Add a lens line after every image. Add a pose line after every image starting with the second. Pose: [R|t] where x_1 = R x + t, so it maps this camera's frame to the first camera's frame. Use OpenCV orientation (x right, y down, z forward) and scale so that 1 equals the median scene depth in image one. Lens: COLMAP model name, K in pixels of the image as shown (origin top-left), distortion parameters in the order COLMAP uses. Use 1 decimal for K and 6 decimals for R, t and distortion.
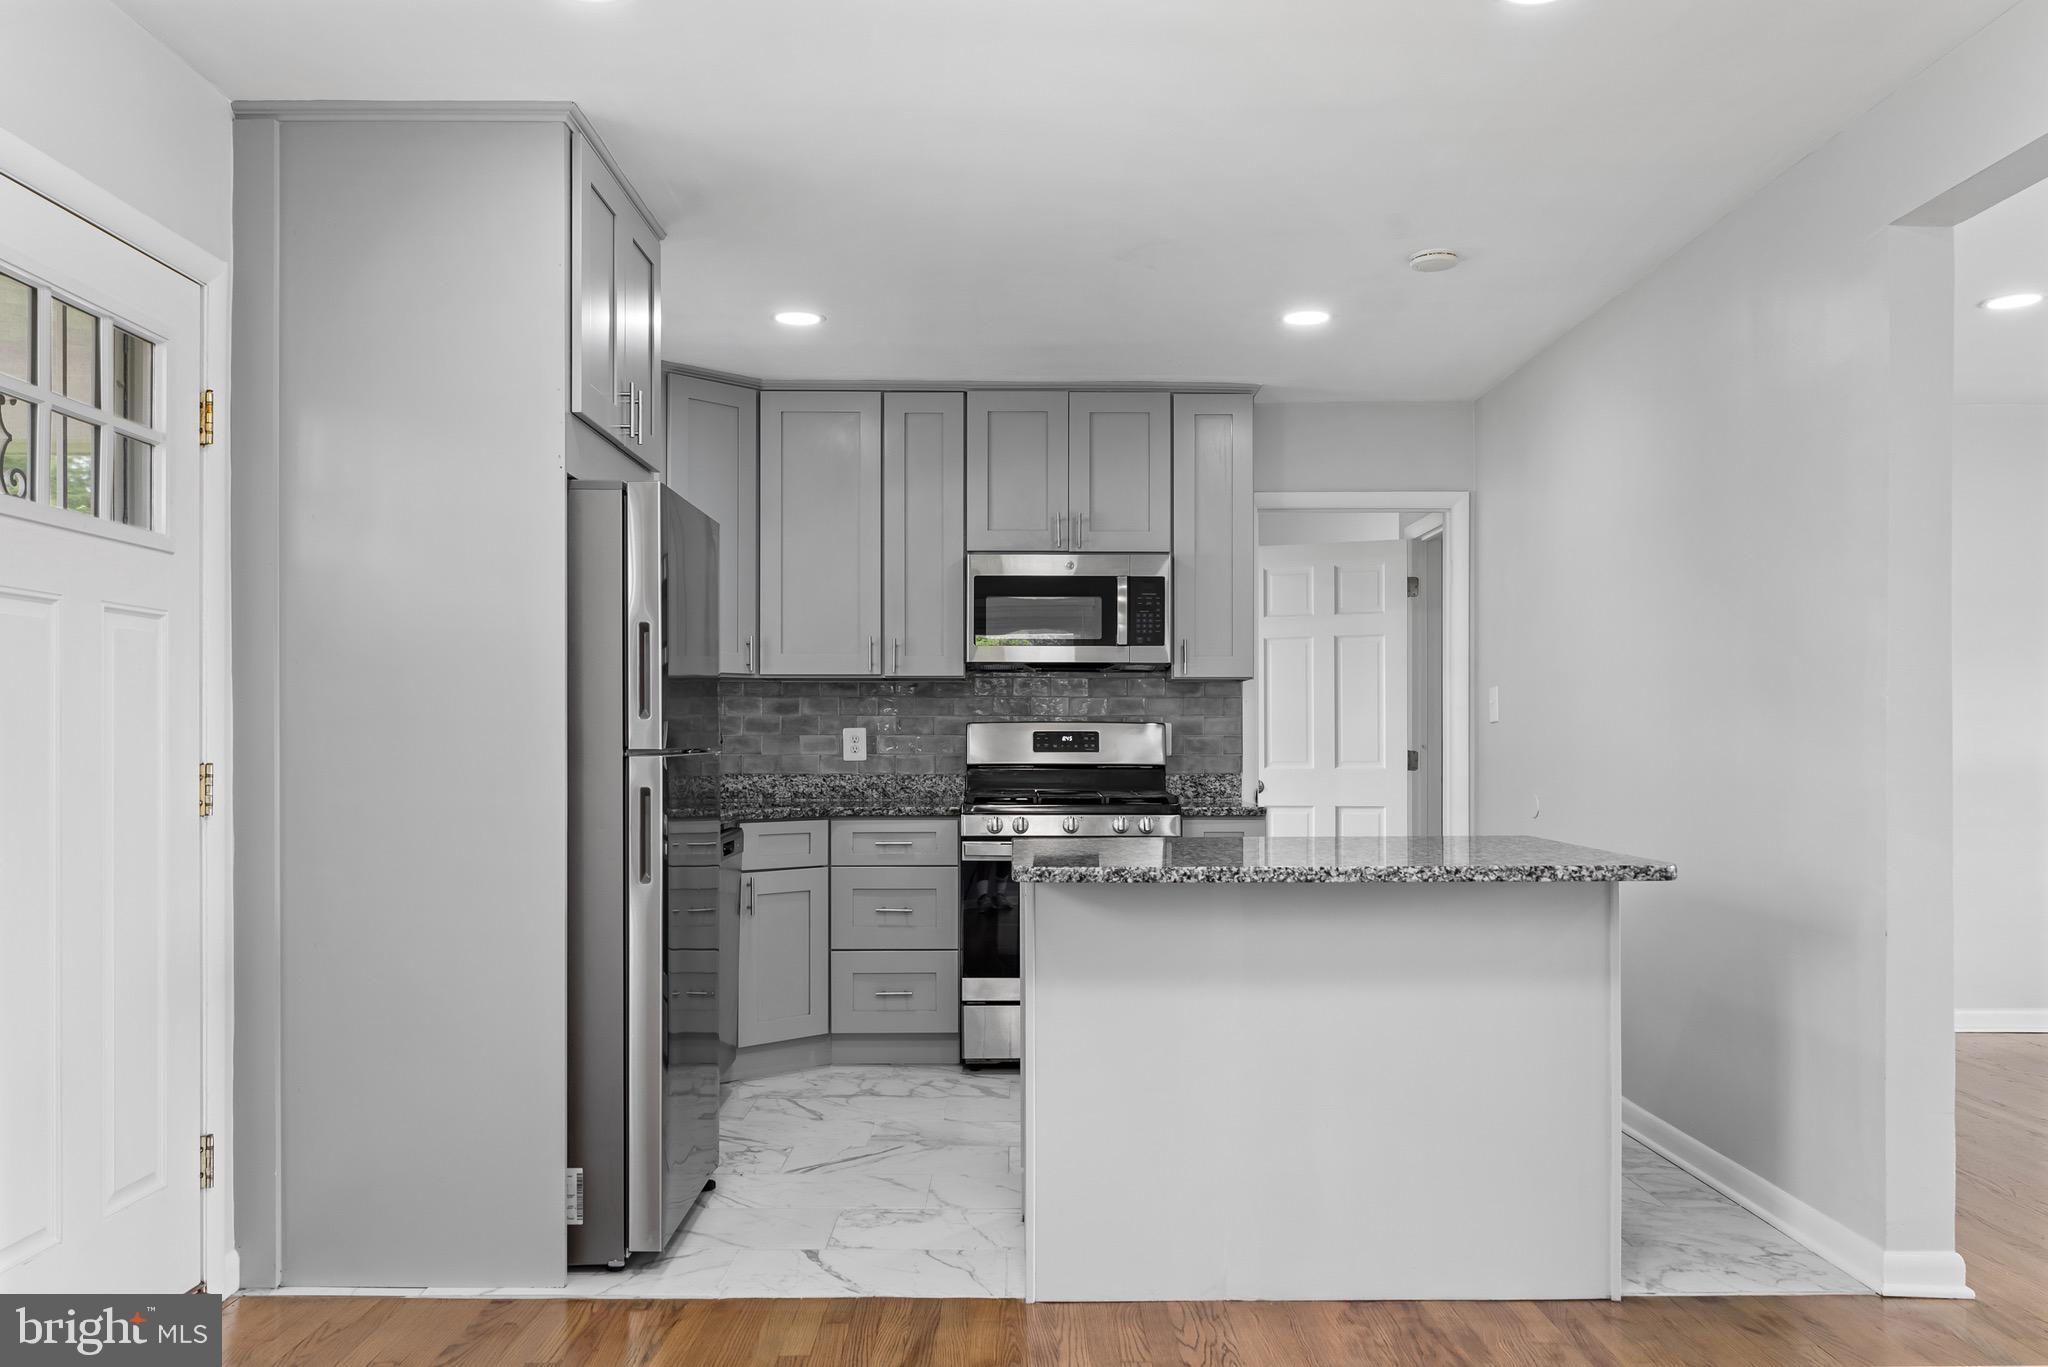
lens RADIAL K [[1601.7, 0, 1022.4], [0, 1601.7, 731.4], [0, 0, 1]] dist [0.000285, 0.001636]
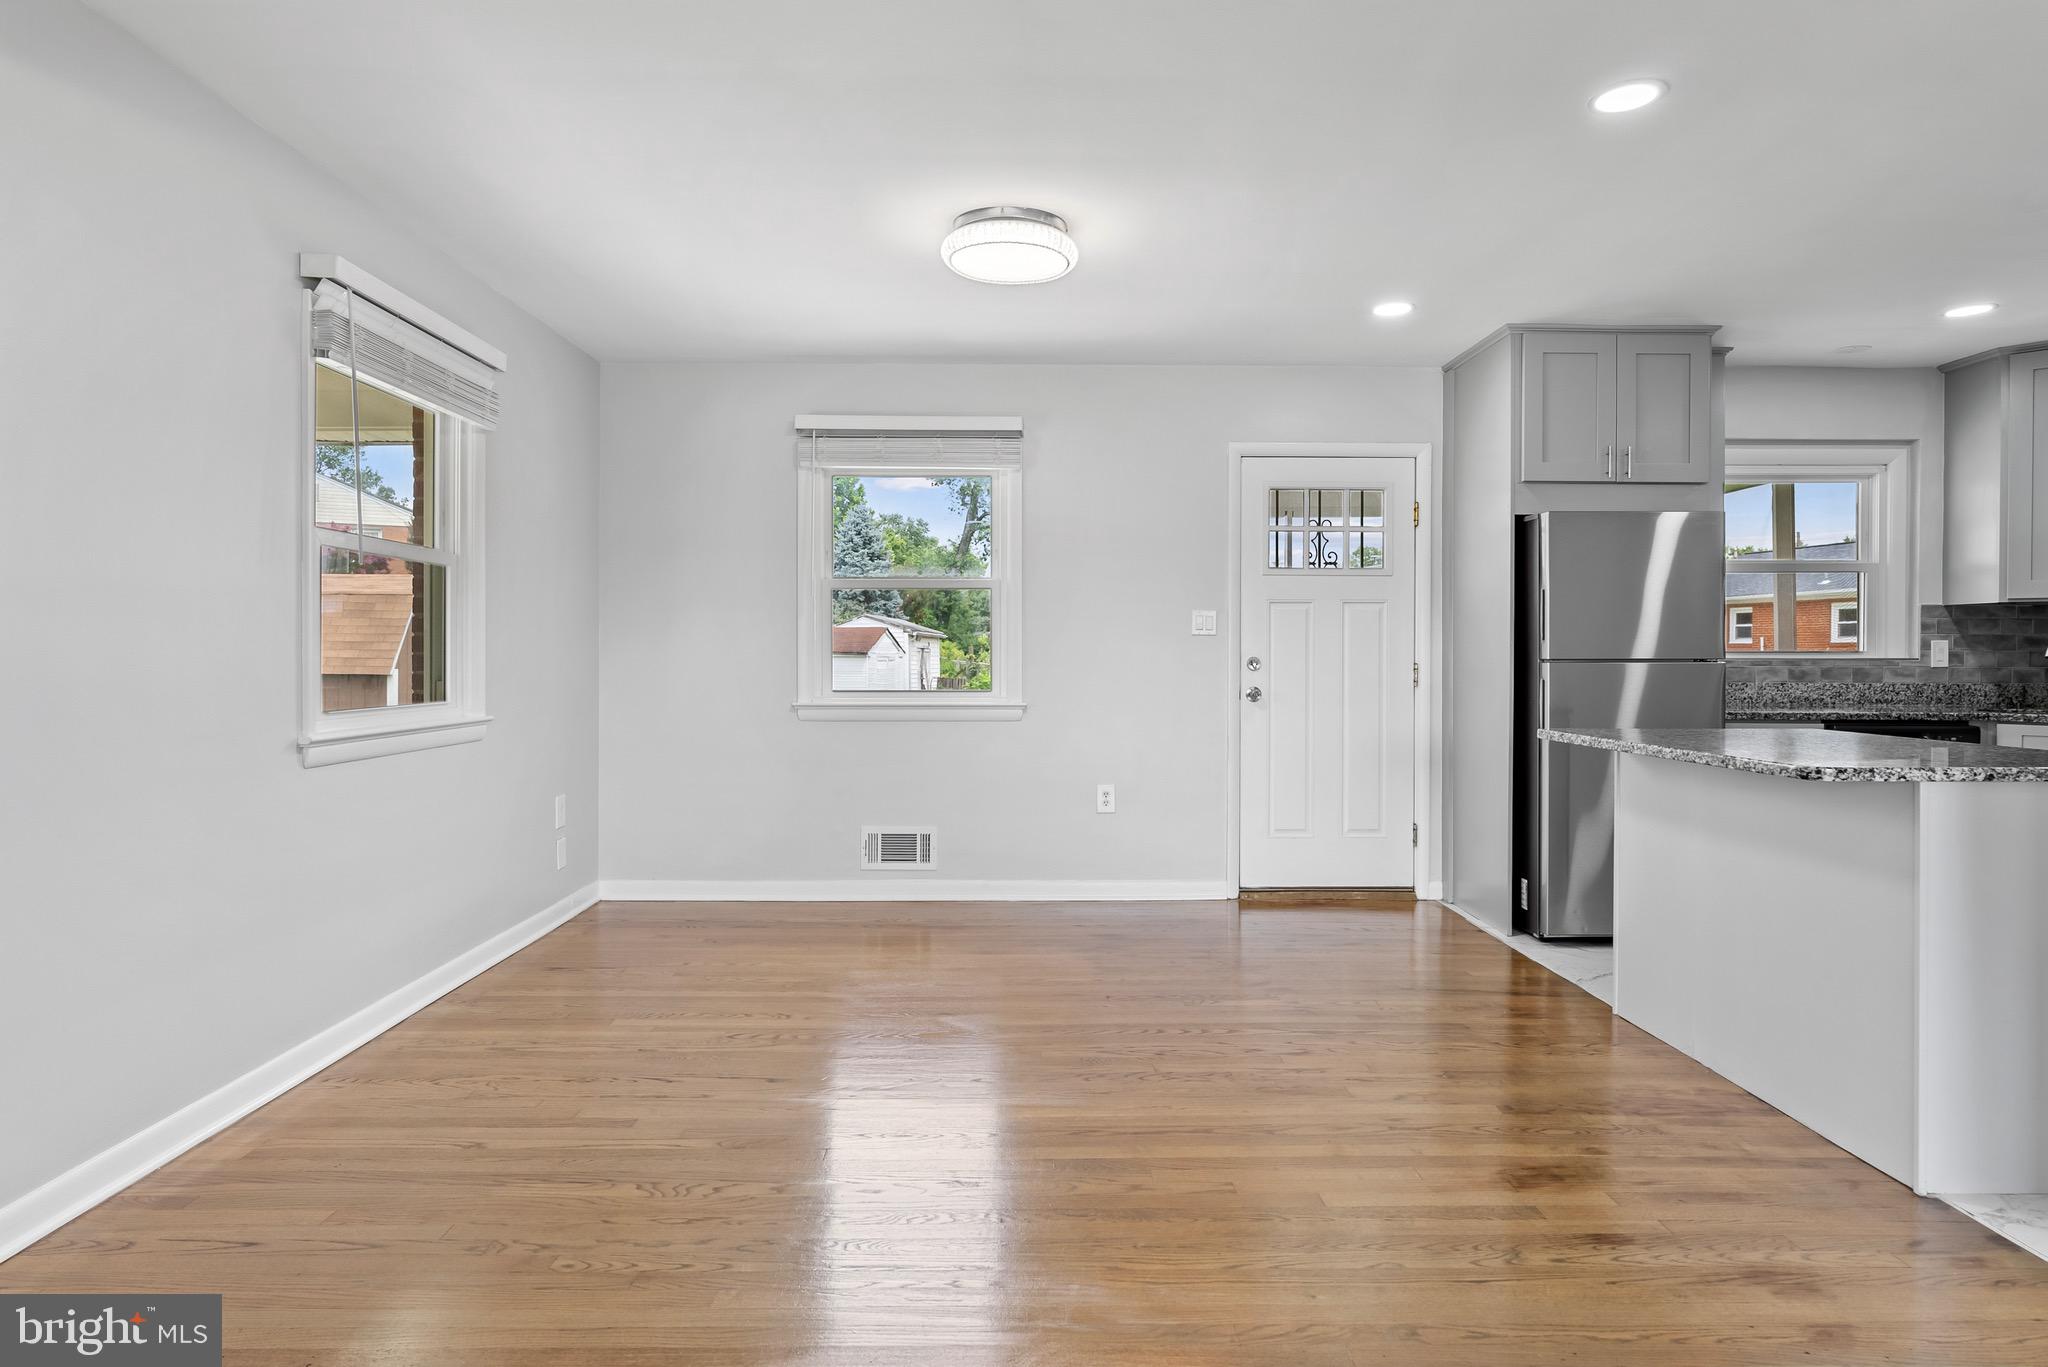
lens RADIAL K [[1134.4, 0, 1025.0], [0, 1134.4, 657.3], [0, 0, 1]] dist [-0.007313, 0.004186]
pose [[0.002844, 0.003841, -0.999989, 0.618569], [0.002466, 0.999990, 0.003848, 0.001491], [0.999993, -0.002477, 0.002834, 0.235316]]
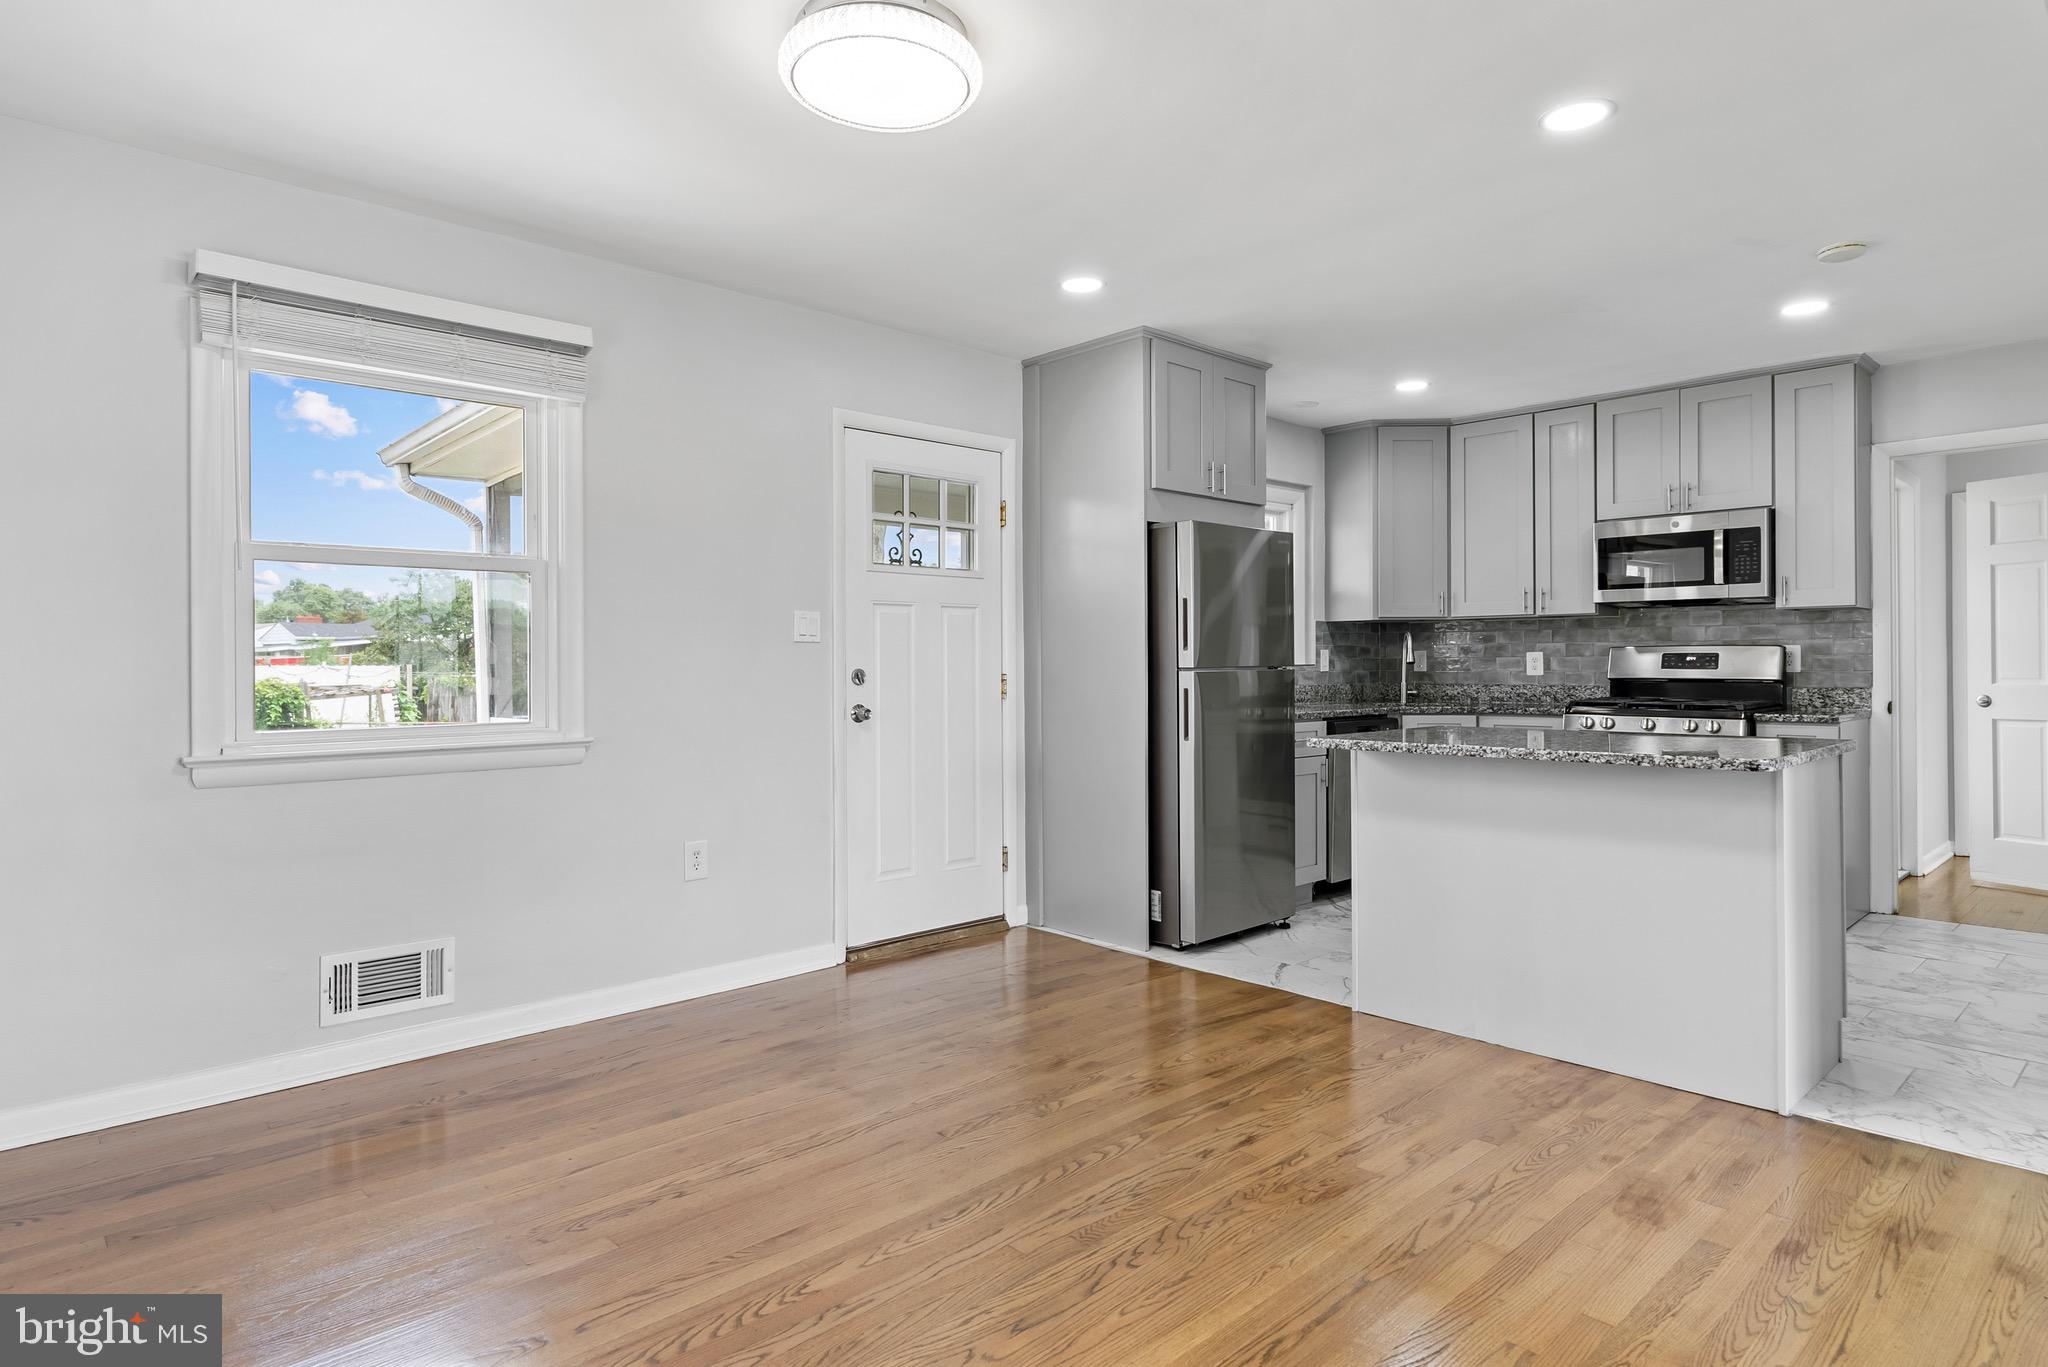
lens RADIAL K [[1134.4, 0, 1017.6], [0, 1134.4, 664.6], [0, 0, 1]] dist [-0.007313, 0.004186]
pose [[0.673782, -0.003695, -0.738921, 0.346361], [0.009830, 0.999944, 0.003963, 0.000395], [0.738864, -0.009934, 0.673781, -0.008214]]
